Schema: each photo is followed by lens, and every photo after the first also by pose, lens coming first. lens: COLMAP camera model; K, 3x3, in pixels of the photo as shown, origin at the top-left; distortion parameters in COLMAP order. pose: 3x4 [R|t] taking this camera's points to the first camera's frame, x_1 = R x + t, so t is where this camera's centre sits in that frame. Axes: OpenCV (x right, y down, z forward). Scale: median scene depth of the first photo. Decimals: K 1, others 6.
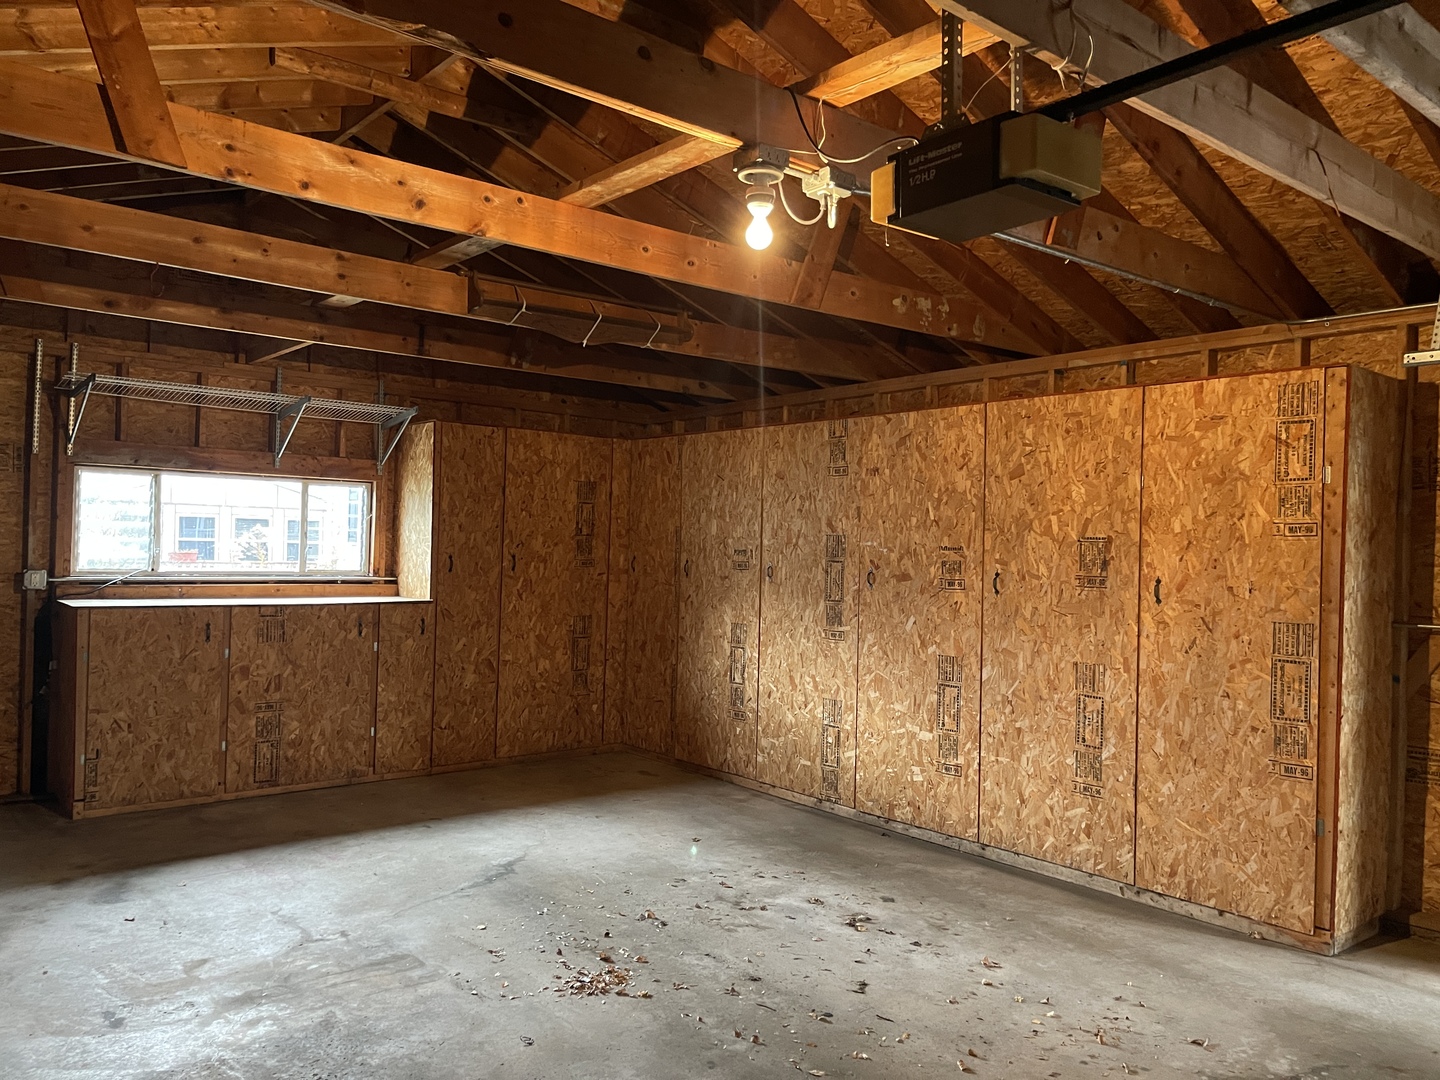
lens RADIAL K [[1093.4, 0, 720.4], [0, 1093.4, 539.1], [0, 0, 1]] dist [0.001813, 0.000143]
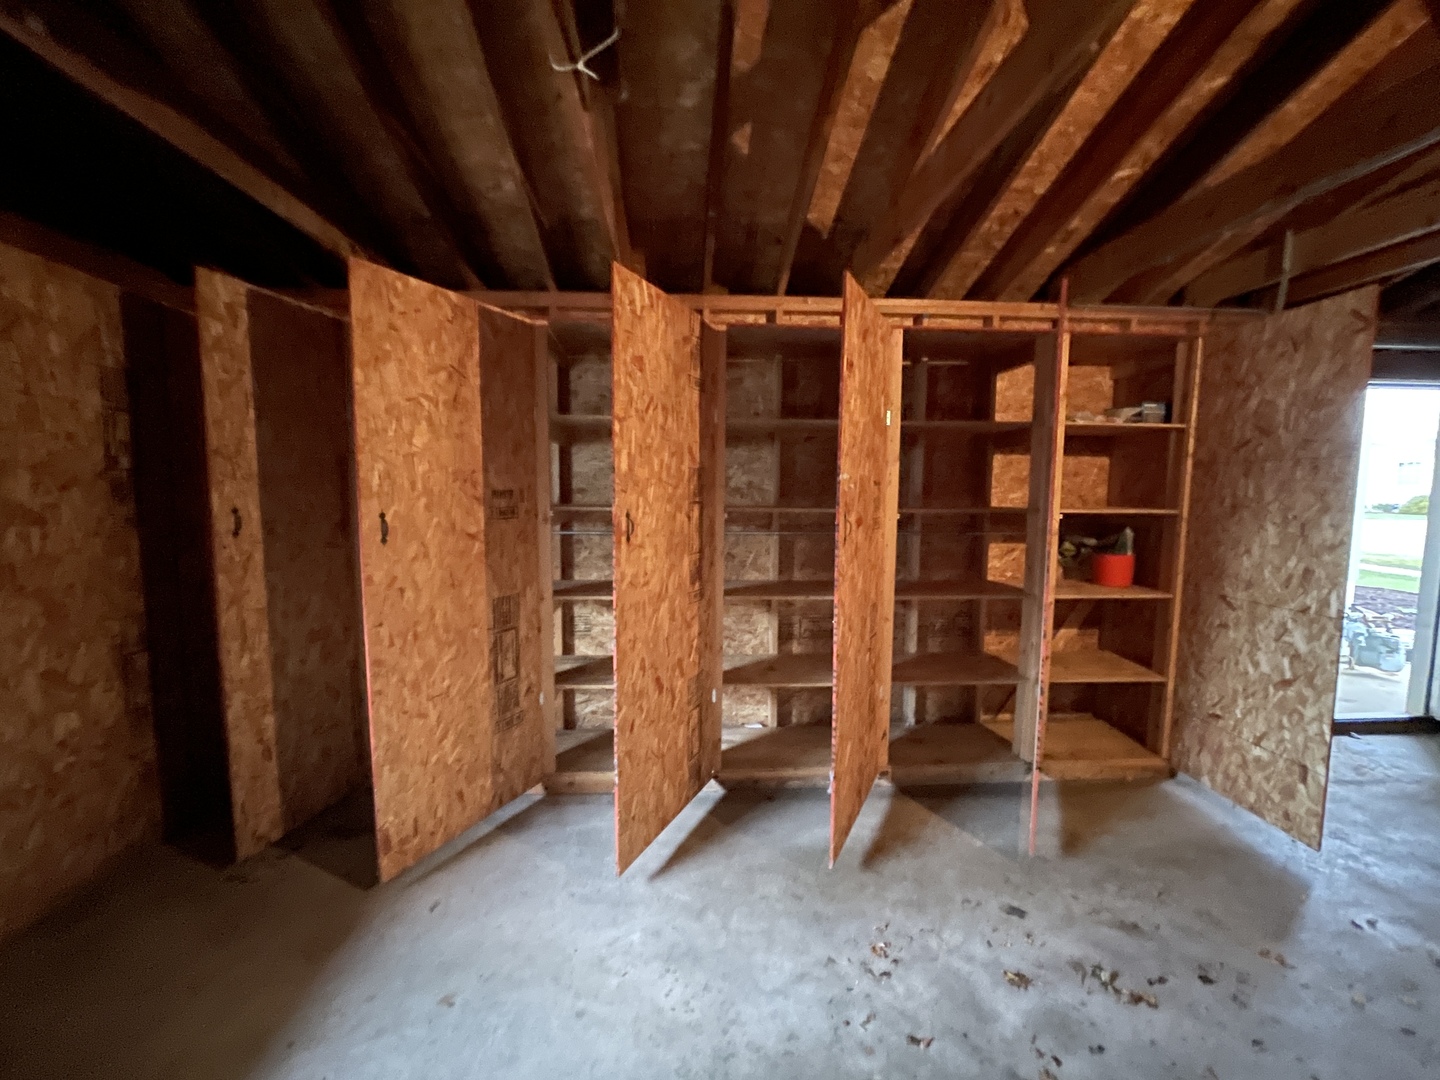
lens RADIAL K [[582.3, 0, 718.4], [0, 582.3, 539.3], [0, 0, 1]] dist [0.002622, -0.001888]
pose [[0.583525, -0.096271, 0.806368, -0.195092], [0.002773, 0.993179, 0.116567, -0.001878], [-0.812090, -0.065784, 0.579812, 0.600327]]
